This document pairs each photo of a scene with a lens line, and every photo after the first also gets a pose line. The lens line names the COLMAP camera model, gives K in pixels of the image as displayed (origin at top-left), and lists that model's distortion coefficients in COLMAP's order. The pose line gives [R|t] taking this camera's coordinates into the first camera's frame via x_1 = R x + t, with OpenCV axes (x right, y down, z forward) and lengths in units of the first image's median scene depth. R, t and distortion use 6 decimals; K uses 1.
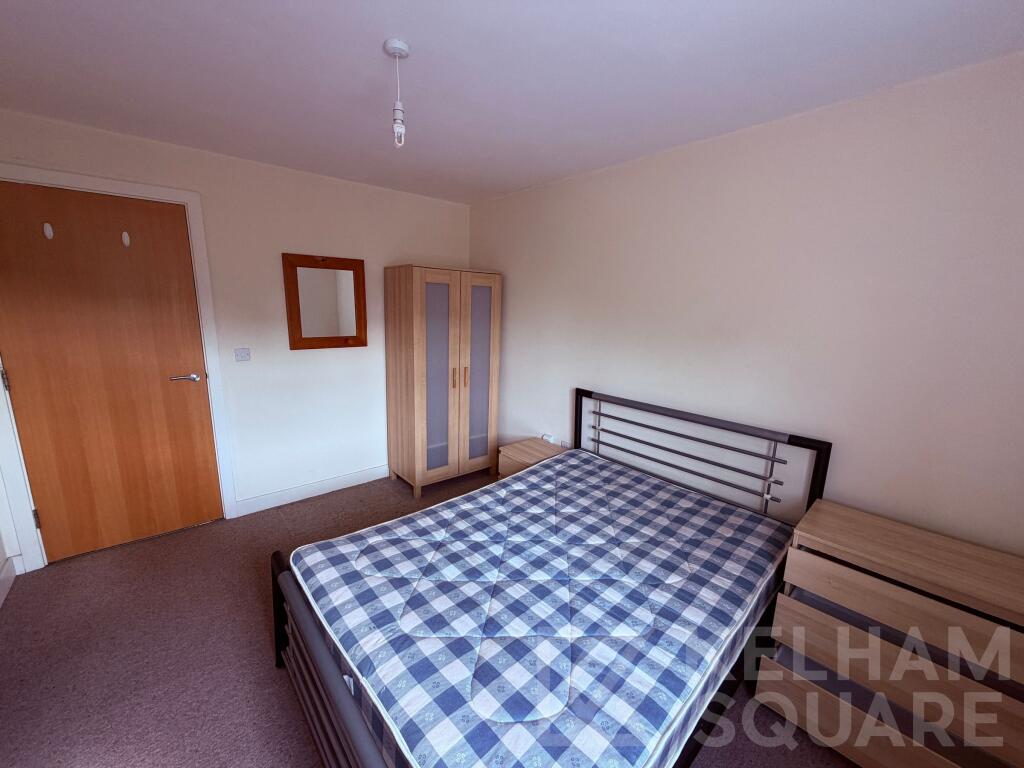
lens RADIAL K [[410.1, 0, 510.7], [0, 410.1, 388.1], [0, 0, 1]] dist [-0.000626, -0.000022]
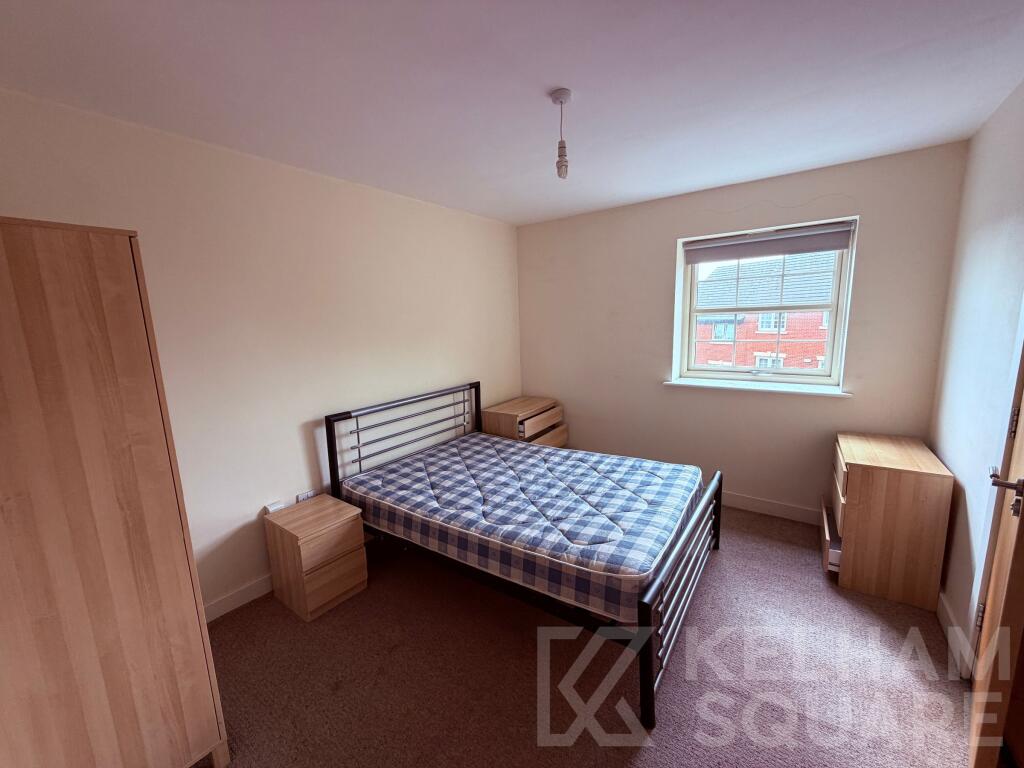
lens RADIAL K [[410.1, 0, 510.7], [0, 410.1, 388.1], [0, 0, 1]] dist [-0.000626, -0.000022]
pose [[-0.239322, -0.181359, 0.953852, -0.870636], [0.222426, 0.946035, 0.235679, -0.202111], [-0.945120, 0.268565, -0.186068, 0.912547]]
